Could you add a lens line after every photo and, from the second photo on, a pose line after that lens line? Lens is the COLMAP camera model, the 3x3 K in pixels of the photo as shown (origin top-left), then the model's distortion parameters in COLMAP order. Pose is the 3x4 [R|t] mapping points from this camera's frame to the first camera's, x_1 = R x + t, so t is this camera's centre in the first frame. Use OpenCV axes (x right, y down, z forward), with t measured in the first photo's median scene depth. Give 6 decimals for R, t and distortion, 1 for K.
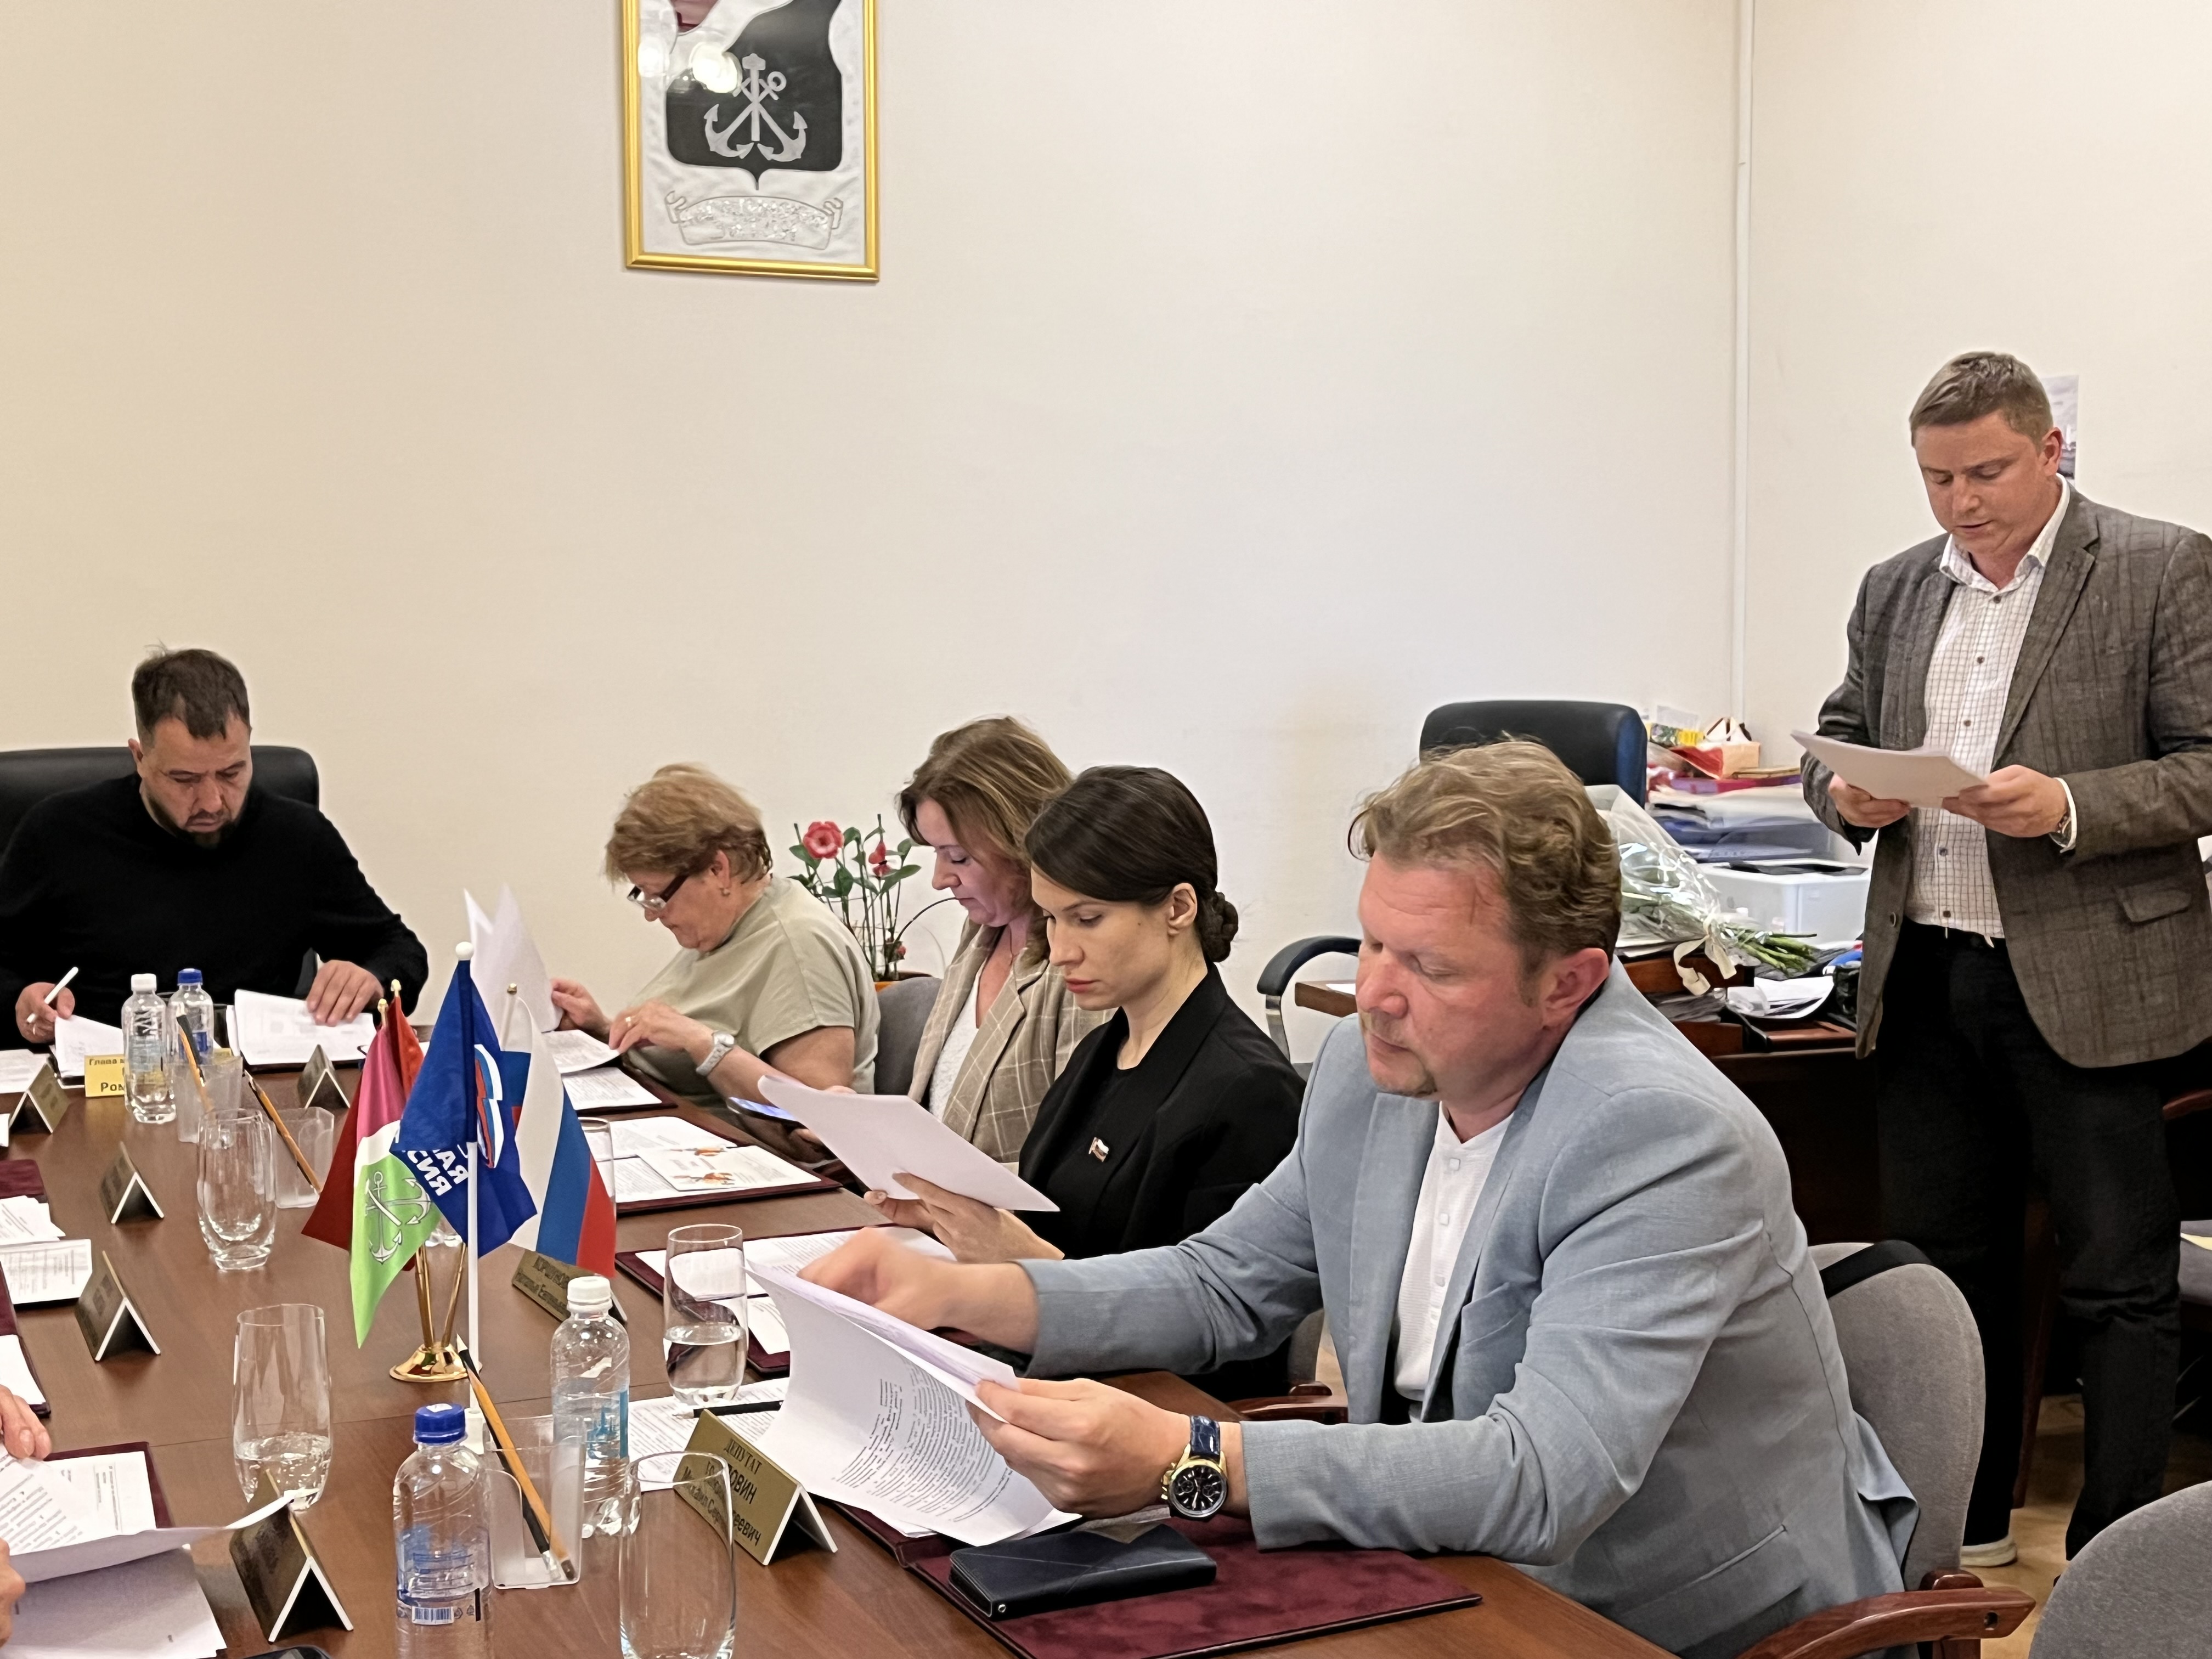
lens RADIAL K [[2693.7, 0, 1093.2], [0, 2693.7, 853.5], [0, 0, 1]] dist [0.058328, 0.000000]
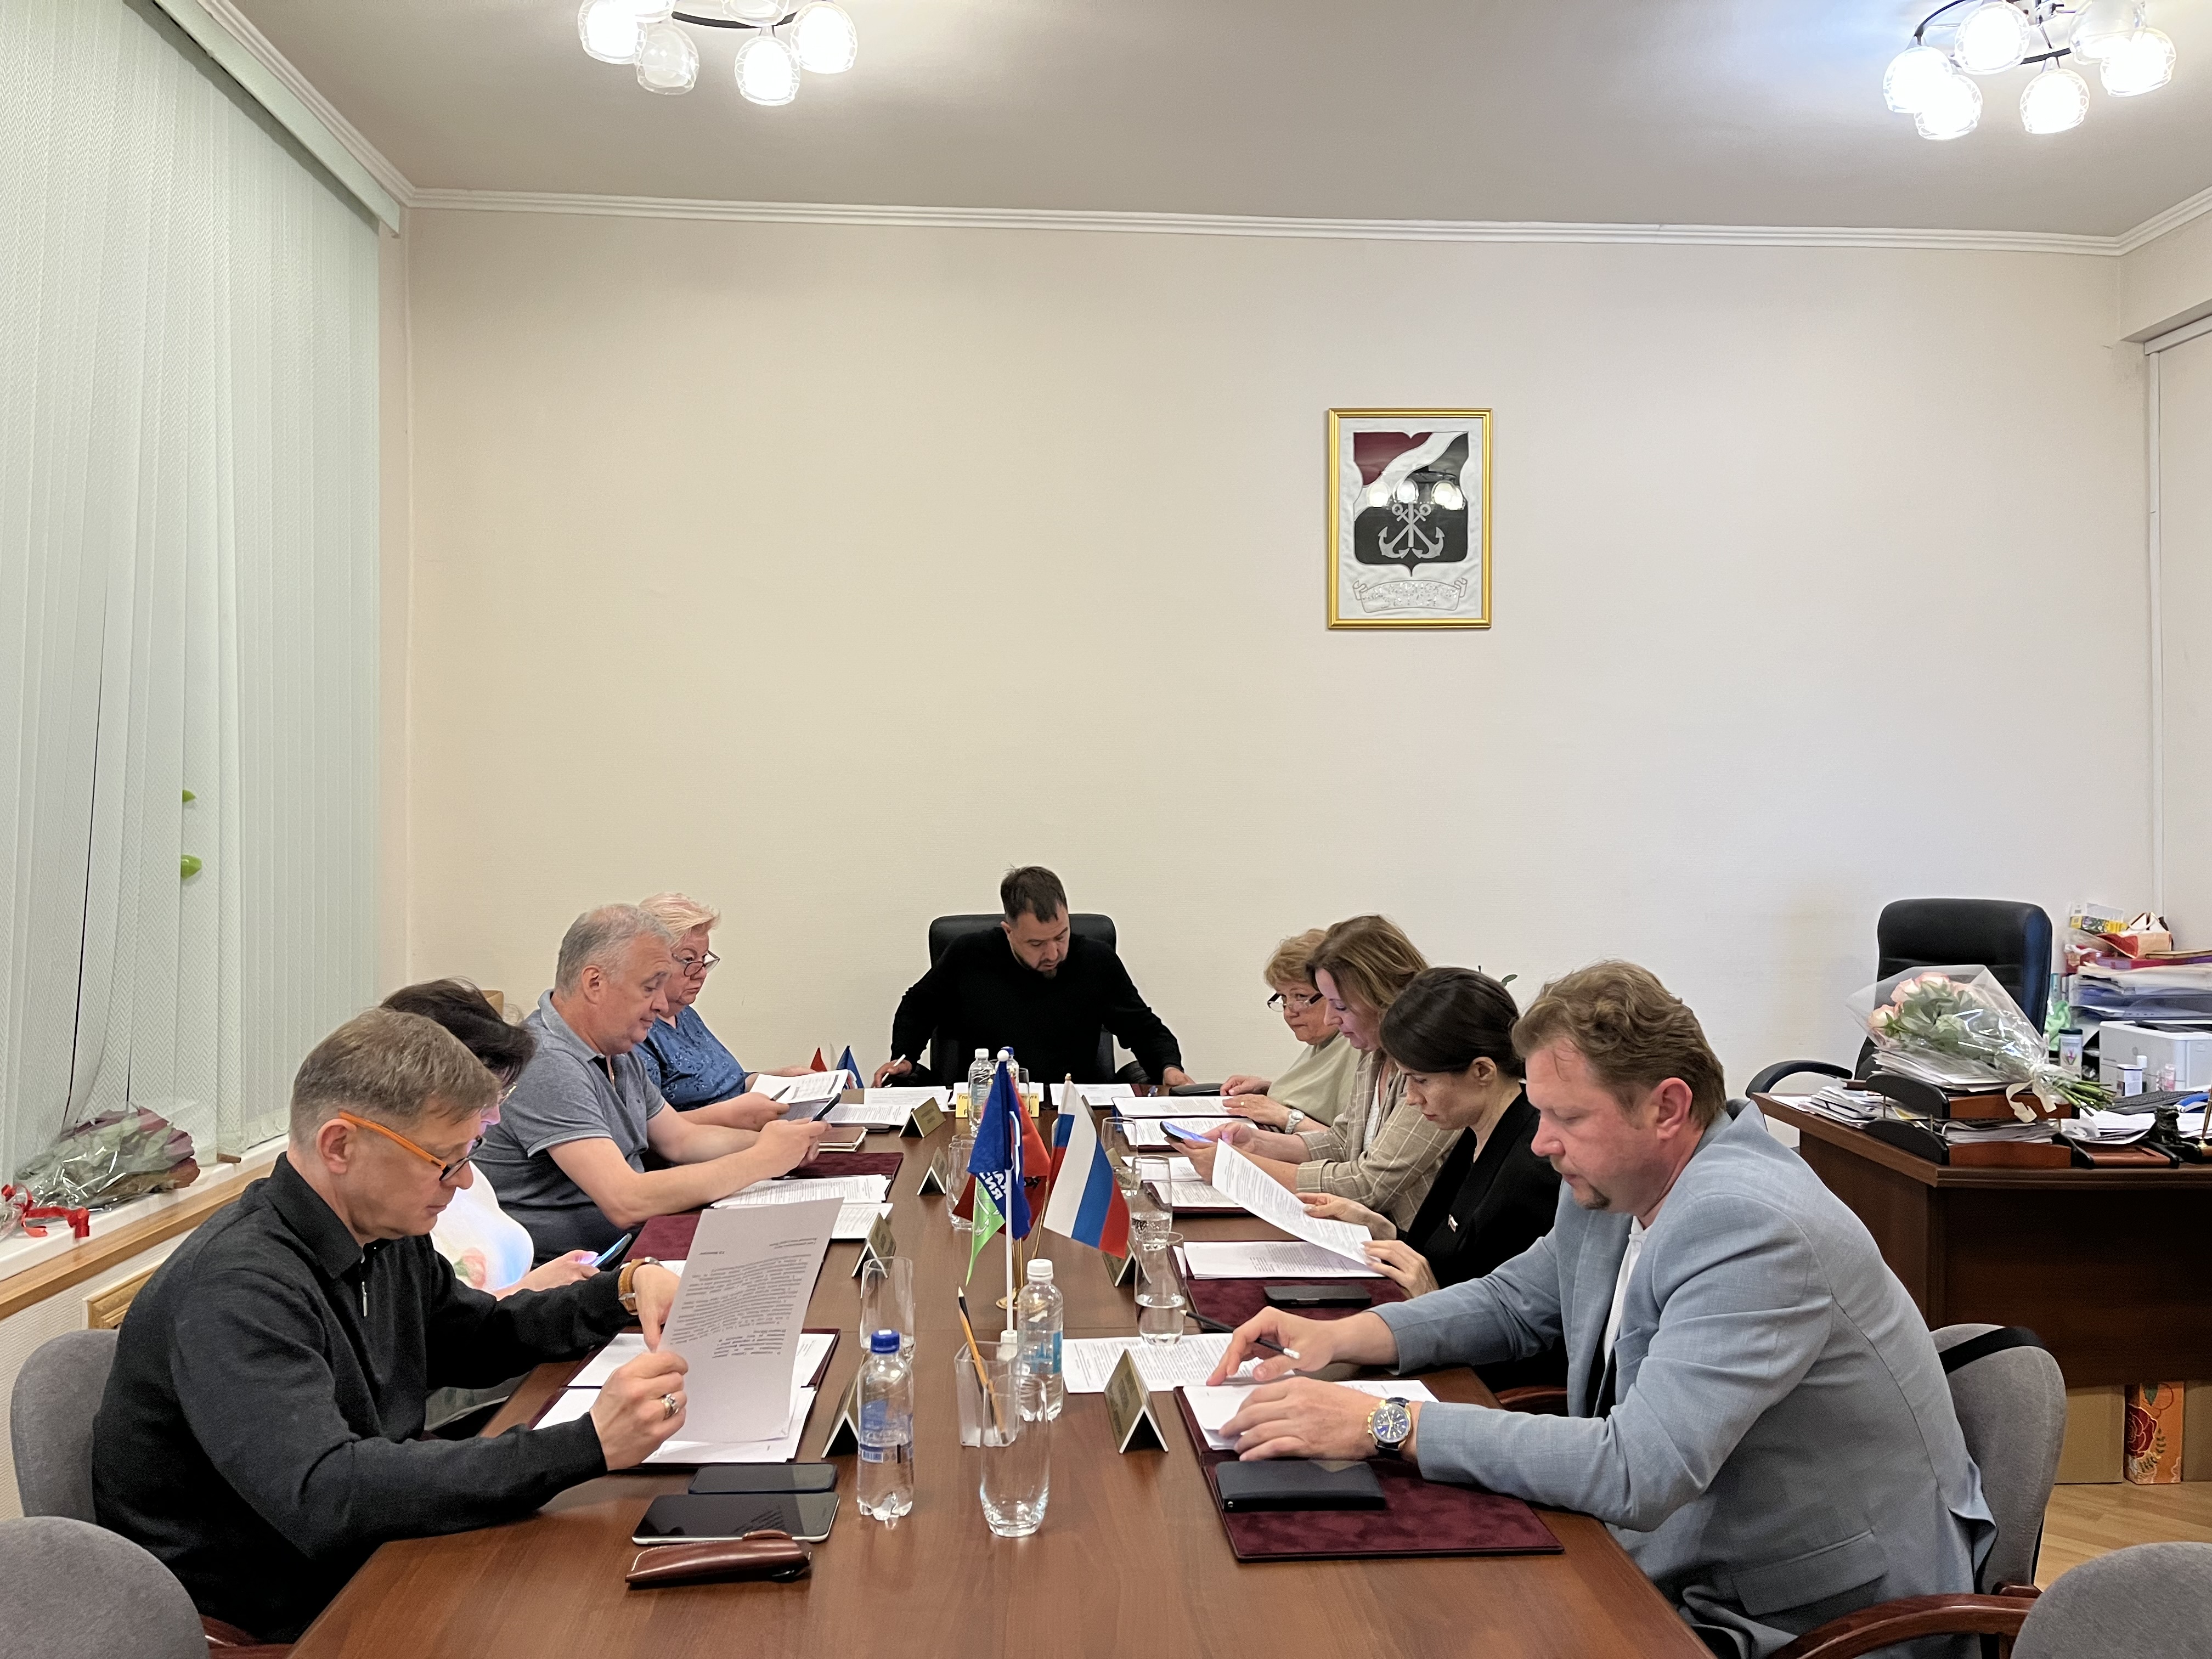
lens RADIAL K [[1681.3, 0, 1109.5], [0, 1681.3, 848.1], [0, 0, 1]] dist [0.031840, -0.036926]
pose [[0.922638, 0.003347, -0.385653, 0.099779], [-0.032007, 0.997177, -0.067920, -0.010217], [0.384337, 0.075009, 0.920140, 0.019973]]
